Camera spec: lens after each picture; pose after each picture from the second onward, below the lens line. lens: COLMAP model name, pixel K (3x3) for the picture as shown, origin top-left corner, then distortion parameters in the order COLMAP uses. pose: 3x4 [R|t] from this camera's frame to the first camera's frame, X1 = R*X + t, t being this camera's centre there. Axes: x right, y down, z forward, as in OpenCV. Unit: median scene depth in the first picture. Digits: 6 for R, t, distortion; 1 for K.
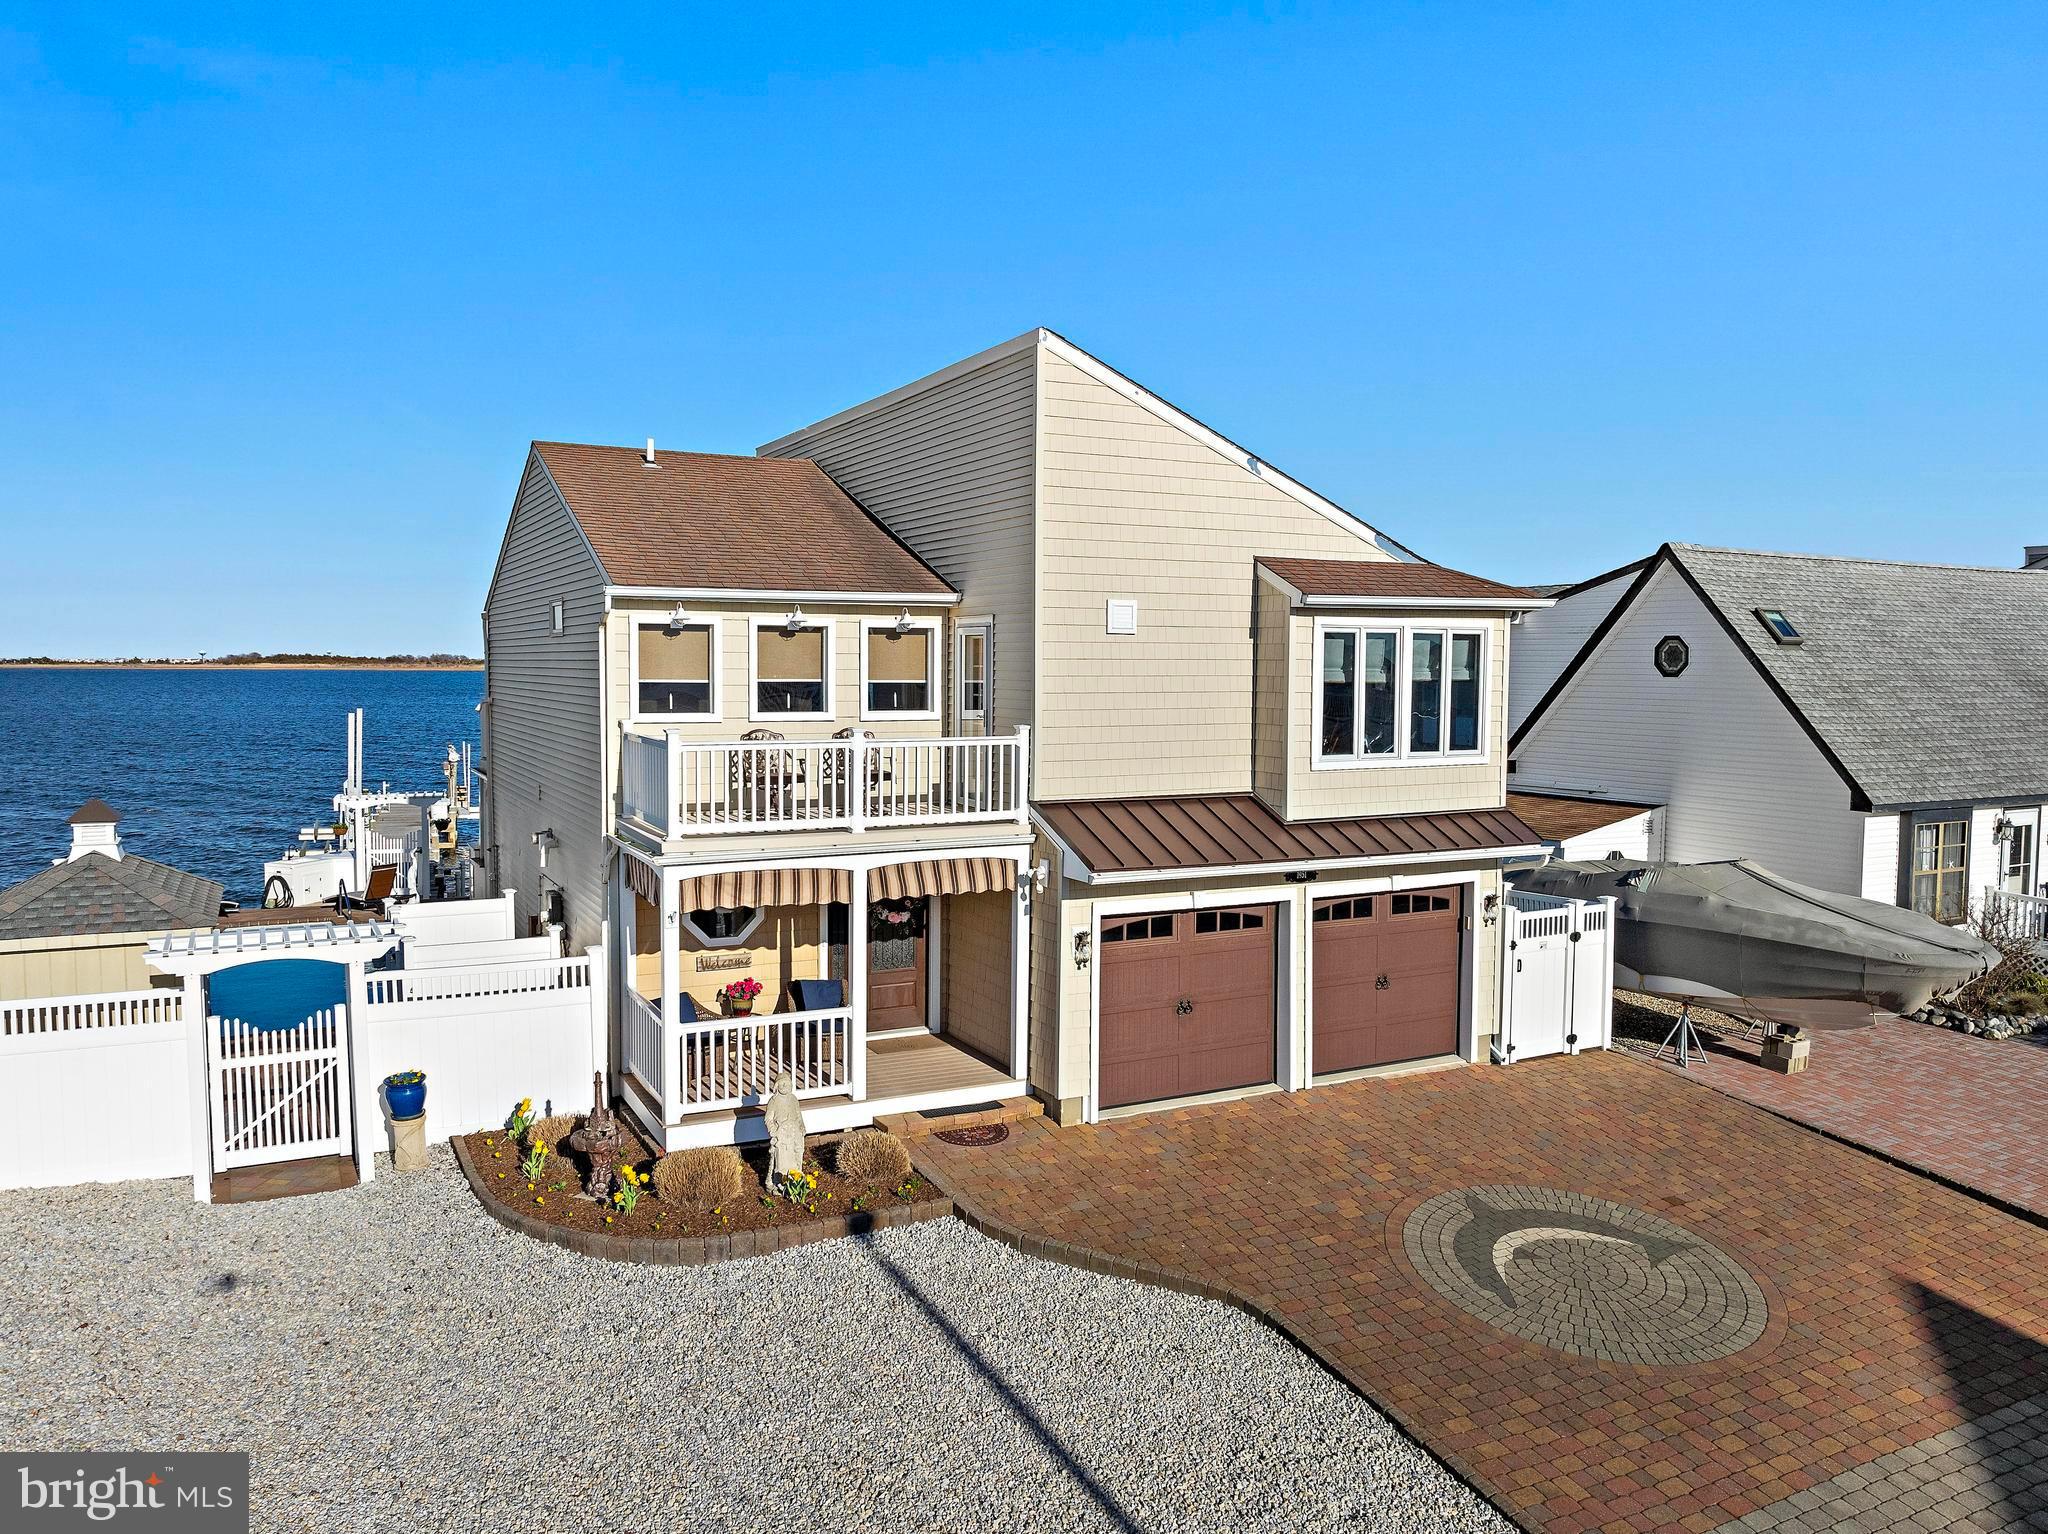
lens RADIAL K [[1477.0, 0, 1024.0], [0, 1477.0, 767.0], [0, 0, 1]] dist [-0.045289, 0.010154]
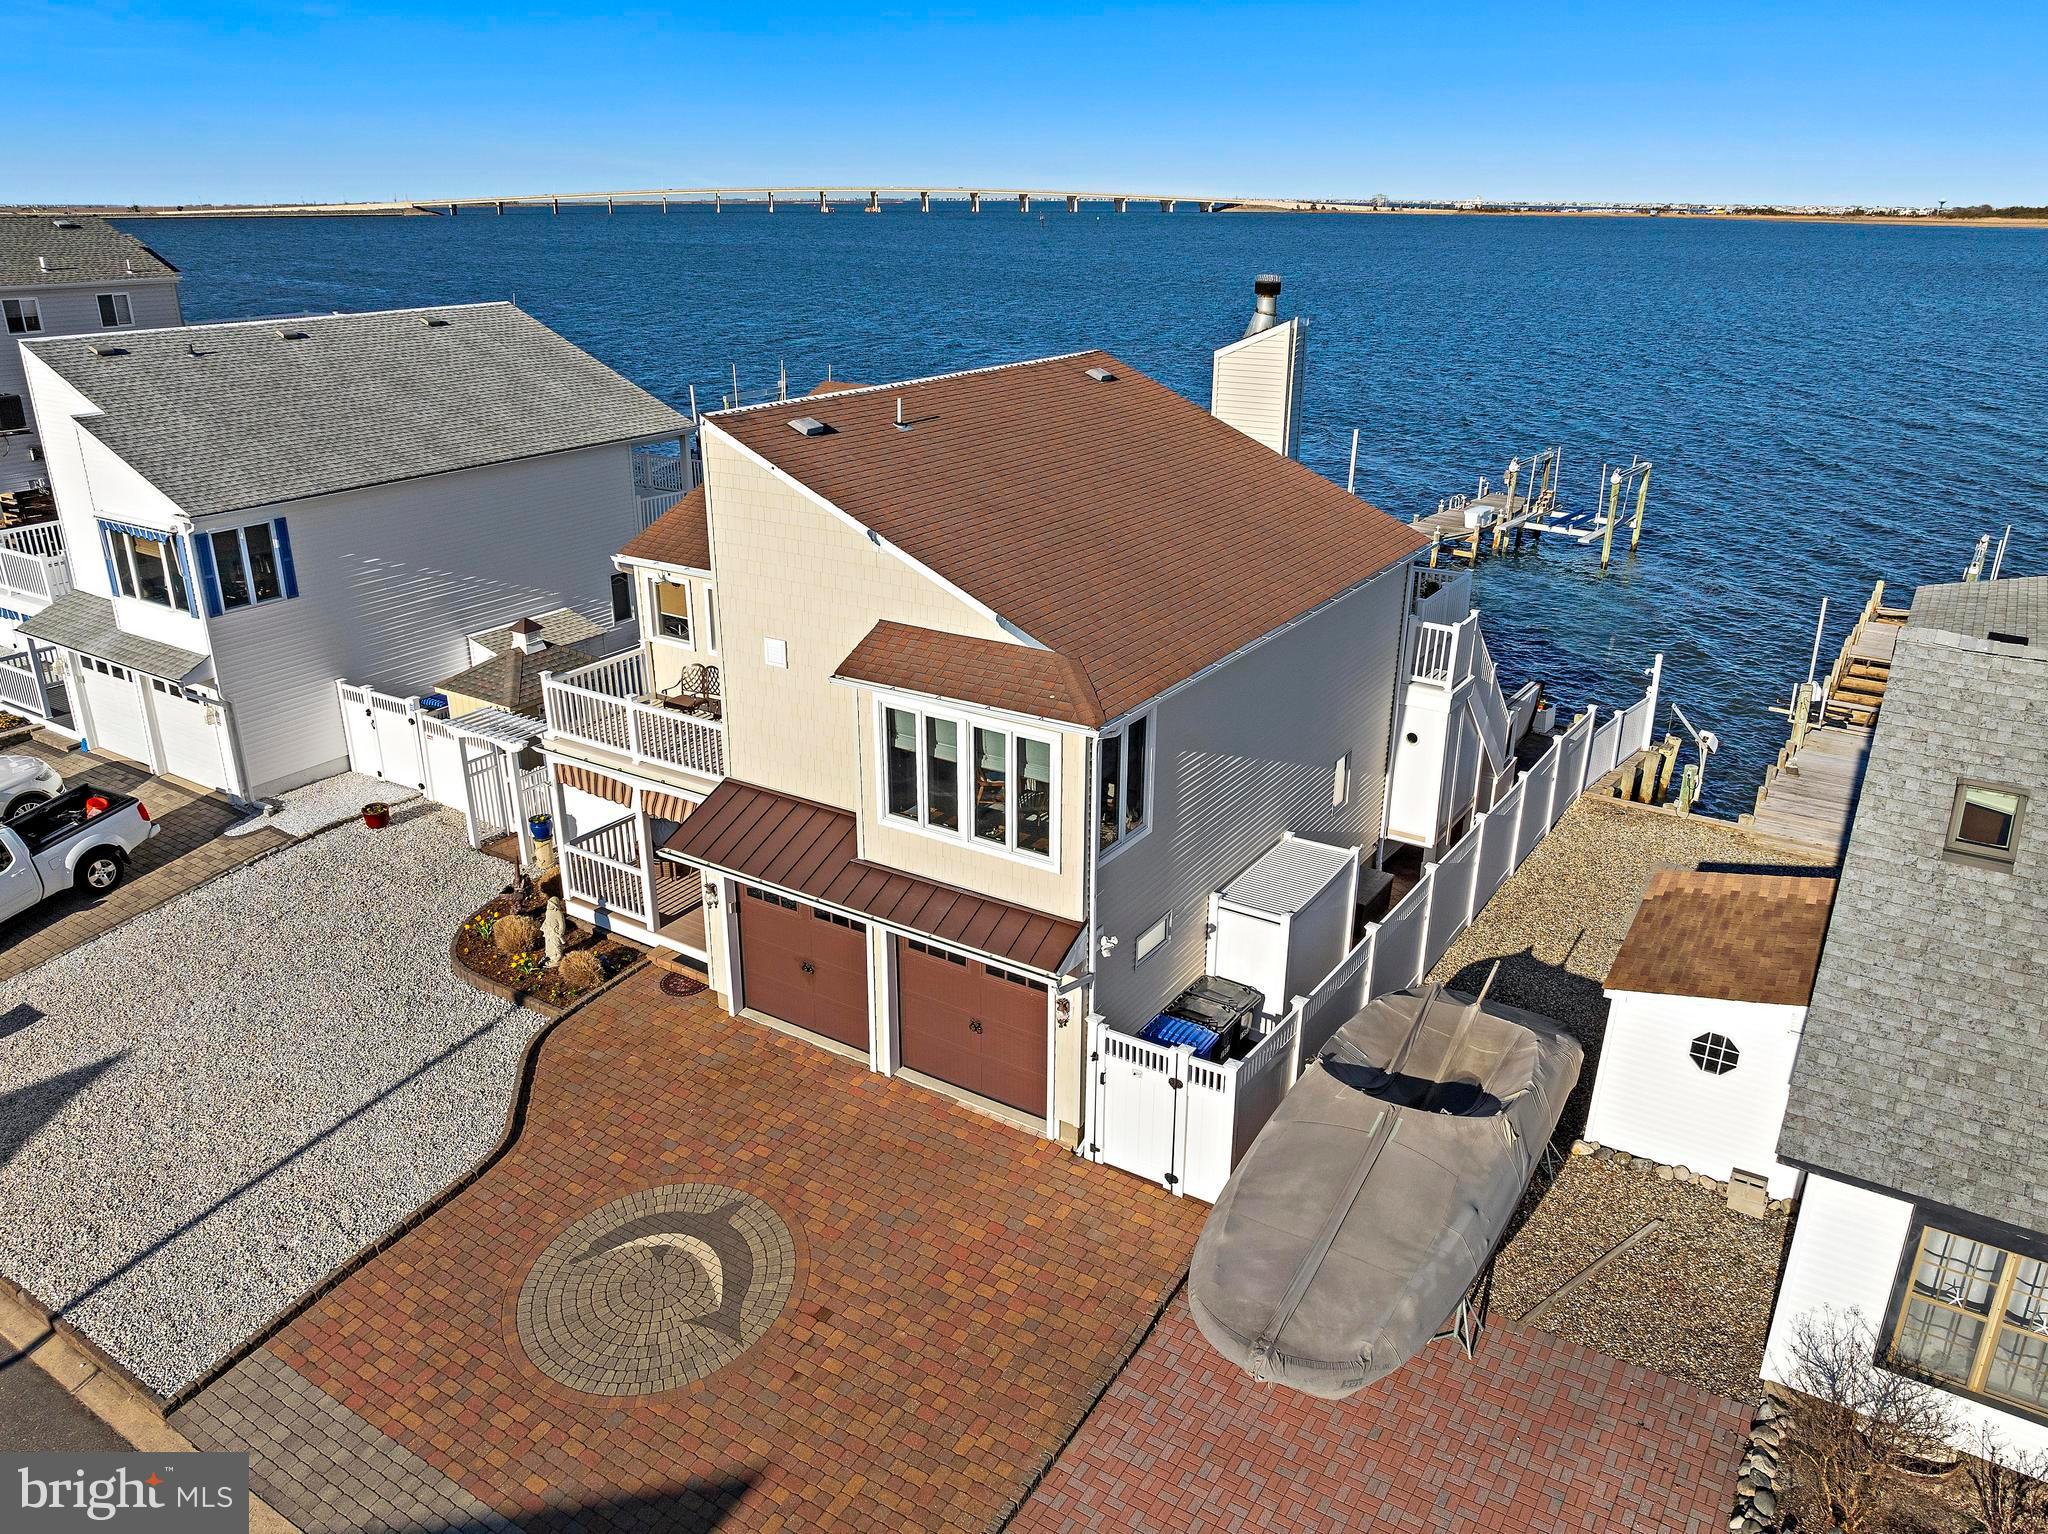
lens RADIAL K [[1472.6, 0, 1025.9], [0, 1472.6, 764.4], [0, 0, 1]] dist [-0.045432, 0.009001]
pose [[0.497318, 0.309765, -0.810383, 1.174546], [-0.059984, 0.944127, 0.324076, -0.419405], [0.865492, -0.112559, 0.488113, 0.586116]]
